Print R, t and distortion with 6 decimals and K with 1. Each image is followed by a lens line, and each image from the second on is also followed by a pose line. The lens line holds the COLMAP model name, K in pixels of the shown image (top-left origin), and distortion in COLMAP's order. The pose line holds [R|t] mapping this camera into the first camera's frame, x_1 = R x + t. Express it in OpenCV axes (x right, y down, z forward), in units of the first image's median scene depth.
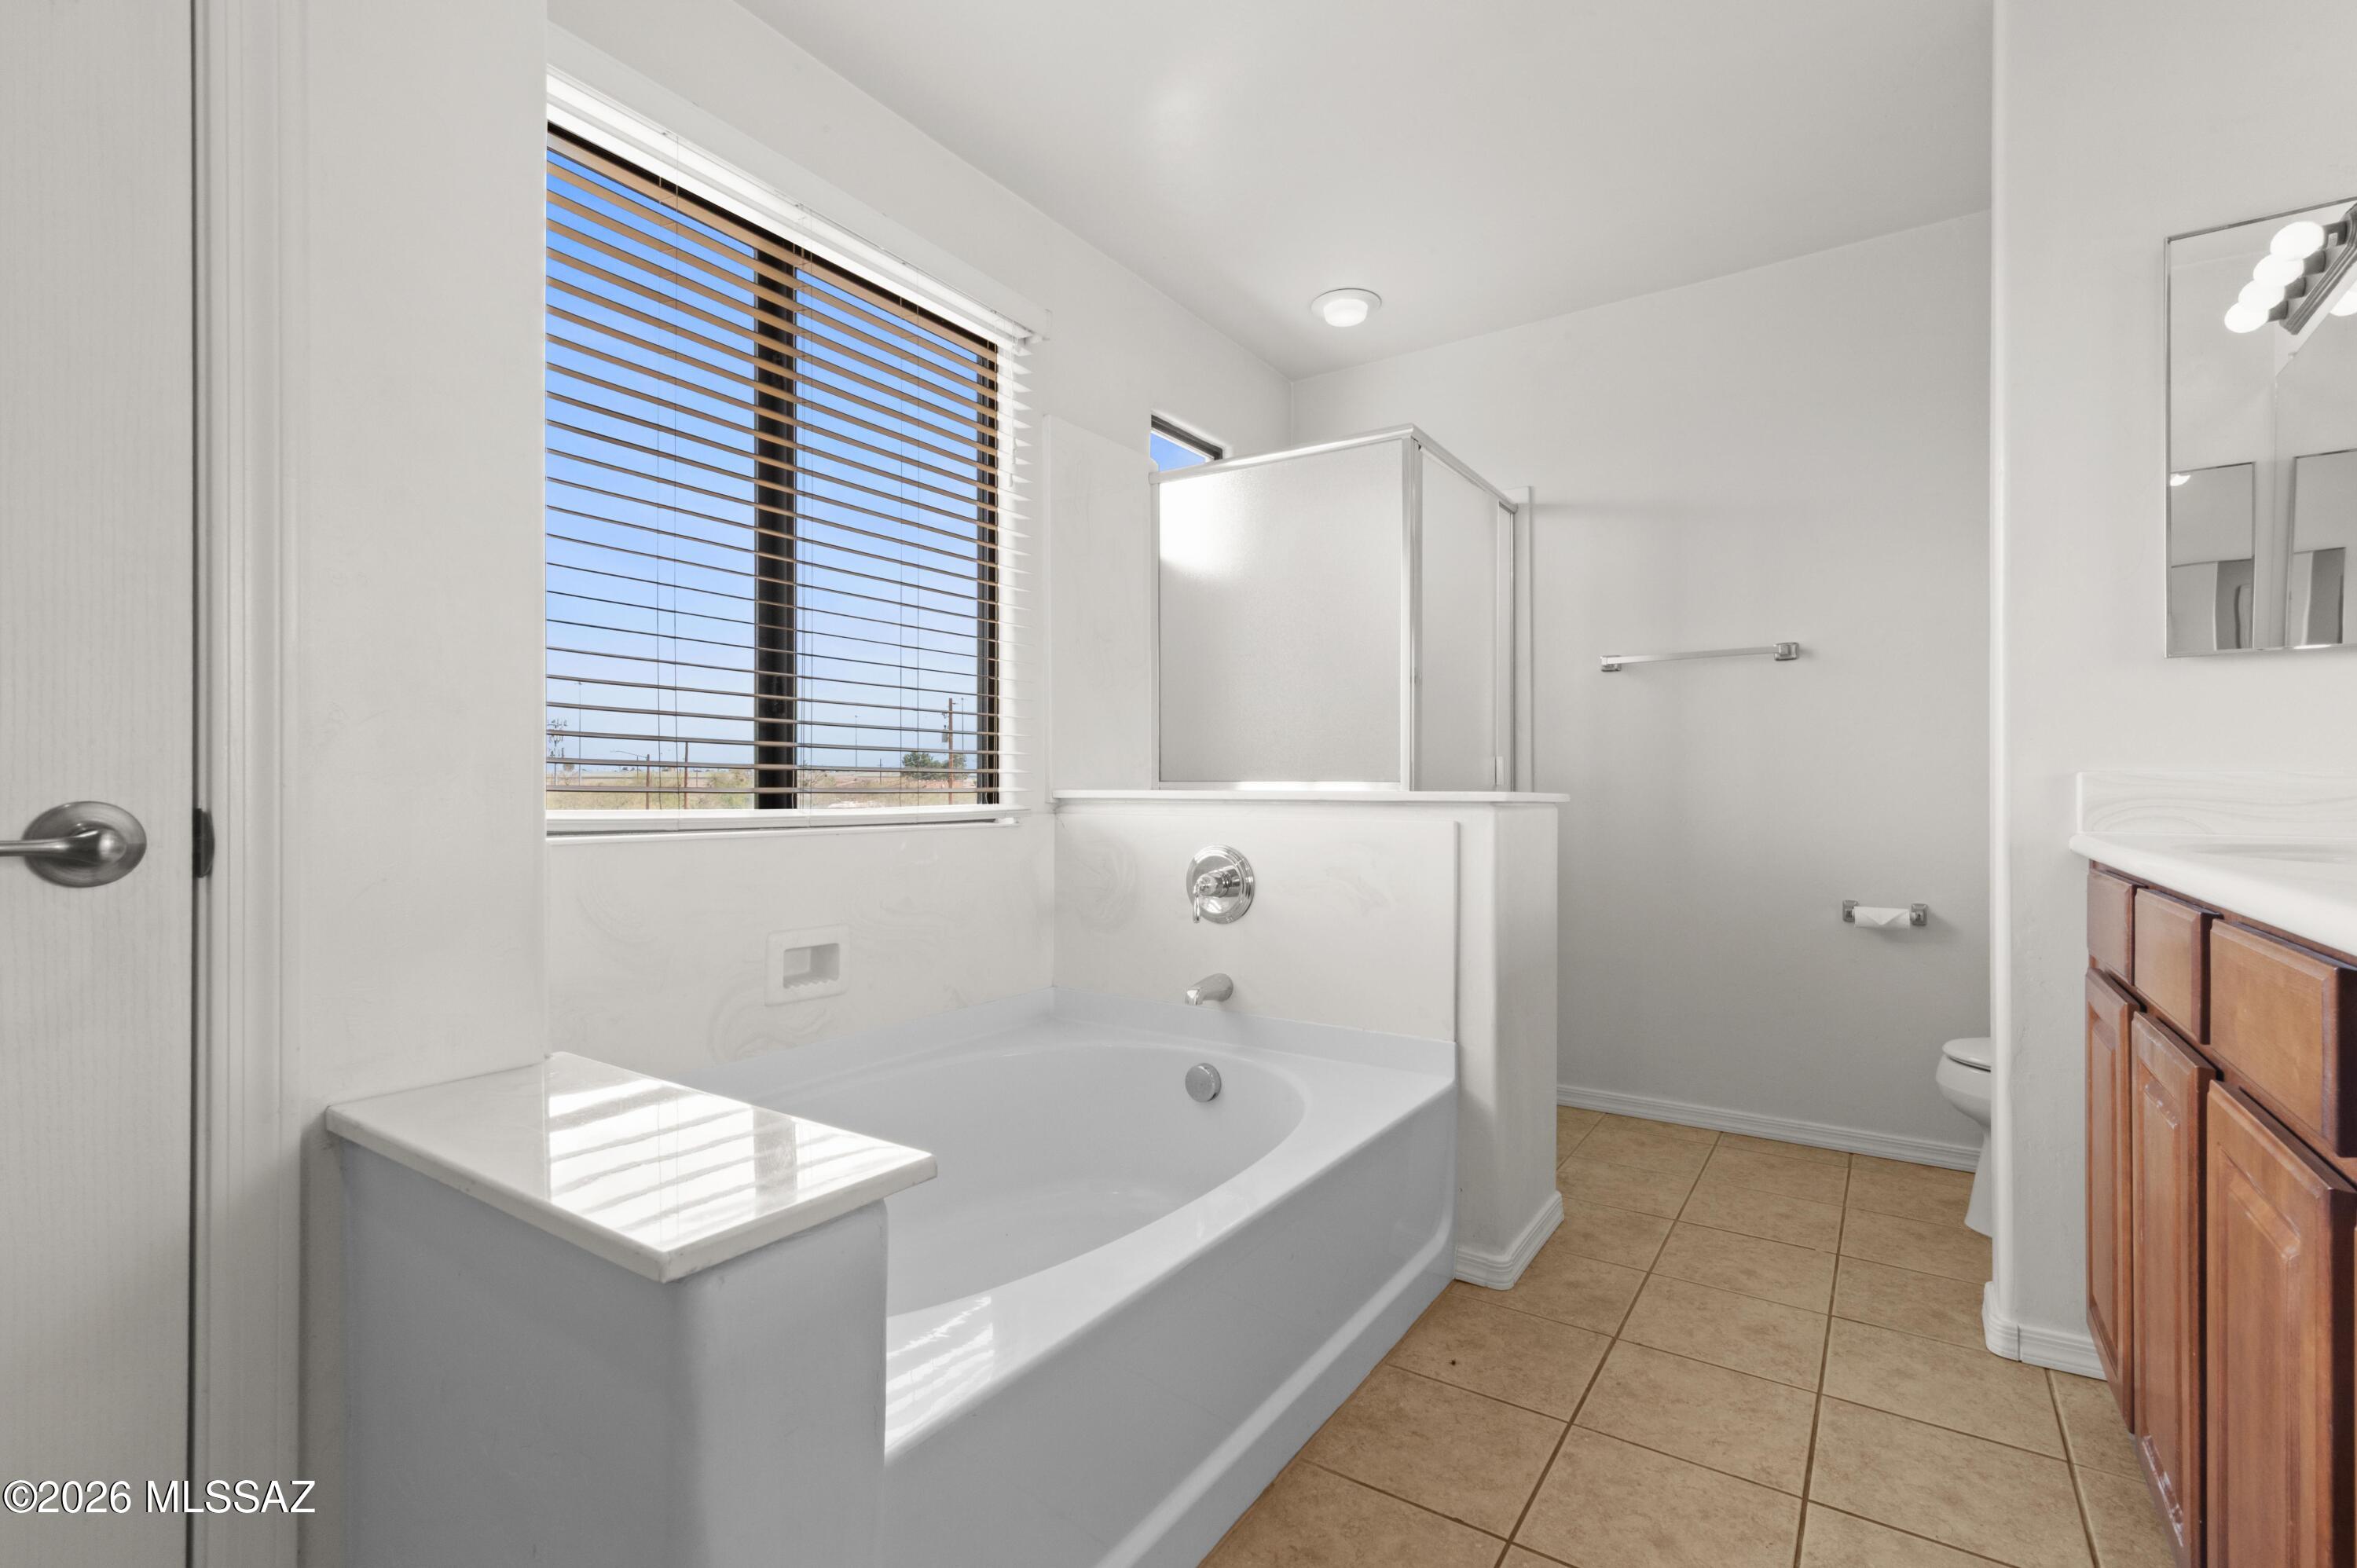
lens RADIAL K [[1065.9, 0, 1185.0], [0, 1065.9, 790.9], [0, 0, 1]] dist [0.008517, 0.000096]
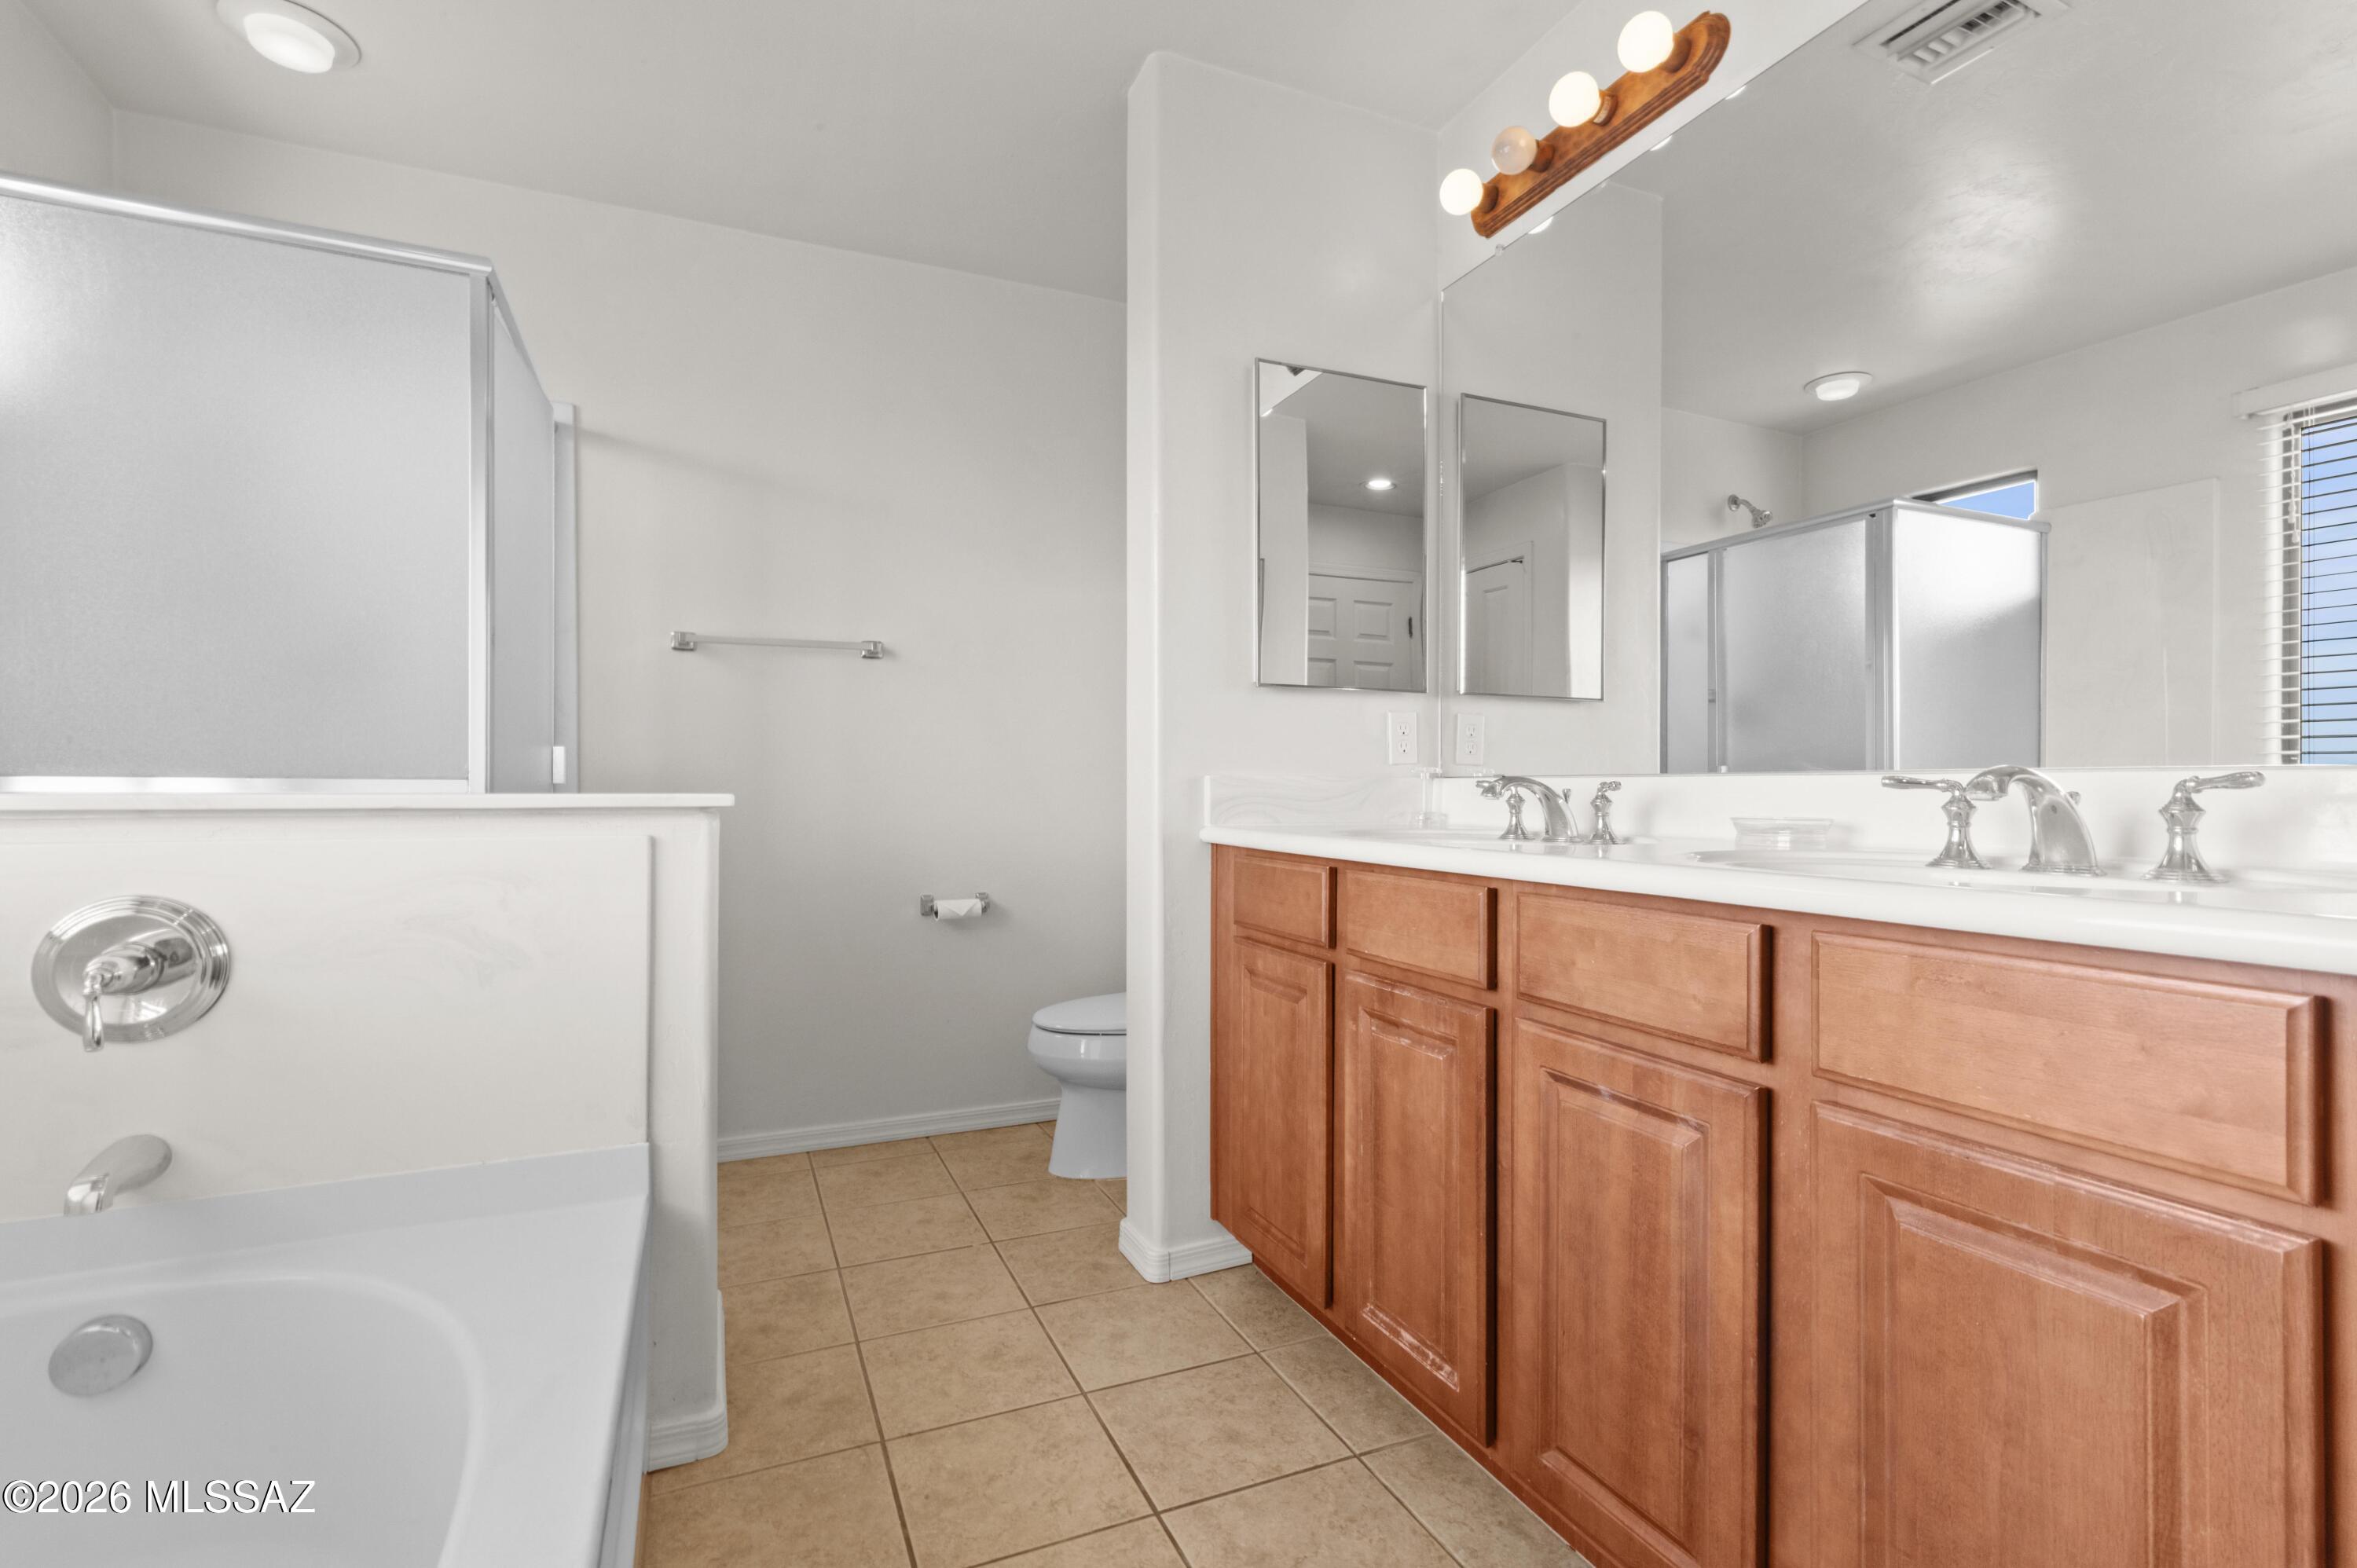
lens RADIAL K [[1065.9, 0, 1185.0], [0, 1065.9, 790.9], [0, 0, 1]] dist [0.008517, 0.000096]
pose [[0.541986, -0.004460, 0.840376, -0.142683], [0.002693, 0.999990, 0.003571, -0.002621], [-0.840383, 0.000328, 0.541992, 0.281162]]
